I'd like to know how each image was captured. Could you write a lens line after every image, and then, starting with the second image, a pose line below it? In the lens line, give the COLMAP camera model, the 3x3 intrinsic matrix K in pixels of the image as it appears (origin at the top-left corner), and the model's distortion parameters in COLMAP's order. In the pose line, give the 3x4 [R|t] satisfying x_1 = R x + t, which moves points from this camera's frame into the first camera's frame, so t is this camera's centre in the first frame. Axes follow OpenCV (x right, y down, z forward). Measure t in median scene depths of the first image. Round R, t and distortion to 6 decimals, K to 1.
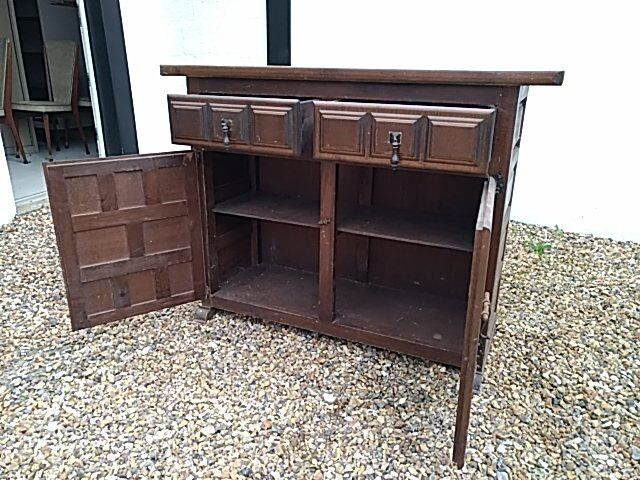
lens RADIAL K [[499.4, 0, 320.0], [0, 499.4, 240.0], [0, 0, 1]] dist [0.016993, 0.004601]
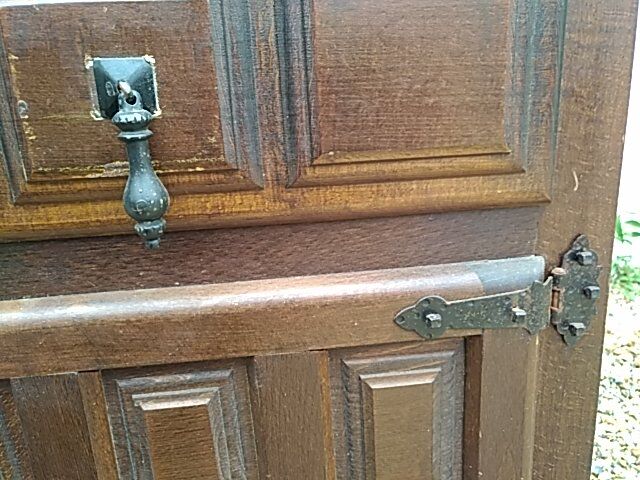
lens RADIAL K [[499.4, 0, 320.0], [0, 499.4, 240.0], [0, 0, 1]] dist [0.016993, 0.004601]
pose [[0.872839, -0.192150, 0.448587, 0.106275], [0.223157, 0.974639, -0.016726, -0.115339], [-0.433997, 0.114705, 0.893583, 0.724114]]
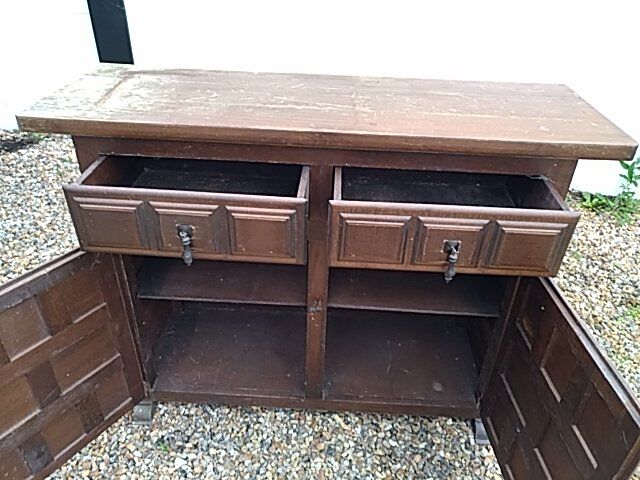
lens RADIAL K [[505.4, 0, 318.6], [0, 505.4, 243.2], [0, 0, 1]] dist [0.004260, 0.003727]
pose [[0.927098, -0.195722, 0.319659, -0.252116], [0.107593, 0.955910, 0.273240, -0.398033], [-0.359044, -0.218927, 0.907281, 0.345954]]
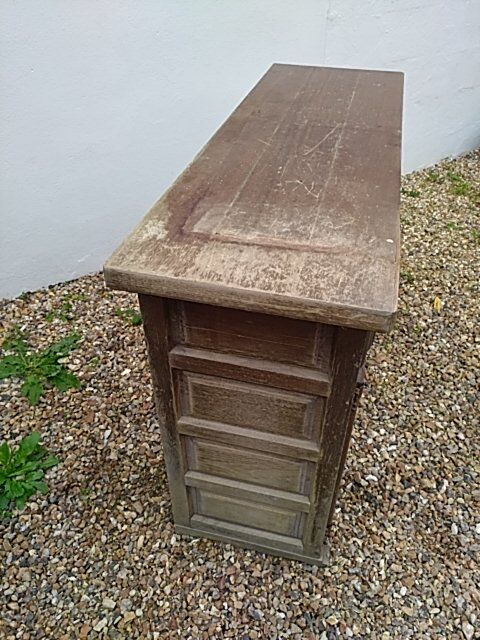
lens RADIAL K [[499.4, 0, 240.0], [0, 499.4, 320.0], [0, 0, 1]] dist [0.016993, 0.004601]
pose [[-0.170729, -0.642451, 0.747067, -0.707930], [0.315228, 0.682736, 0.659168, -0.763726], [-0.933532, 0.348036, 0.085956, 1.294181]]
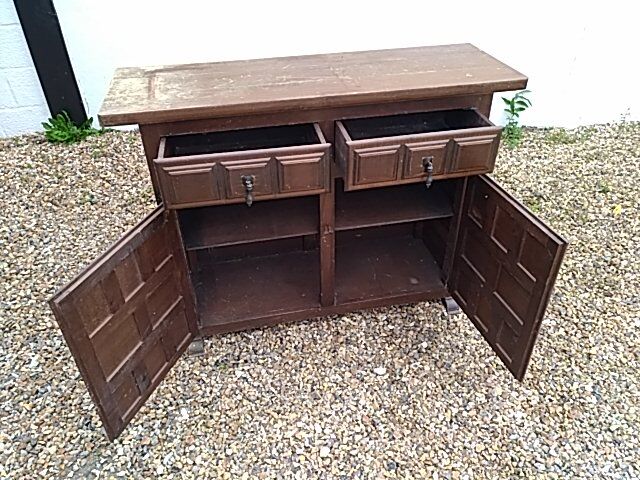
lens RADIAL K [[499.4, 0, 320.0], [0, 499.4, 240.0], [0, 0, 1]] dist [0.016993, 0.004601]
pose [[0.804709, -0.367172, 0.466506, -0.575144], [0.220357, 0.914399, 0.339585, -0.433613], [-0.551259, -0.170469, 0.816734, 0.167227]]
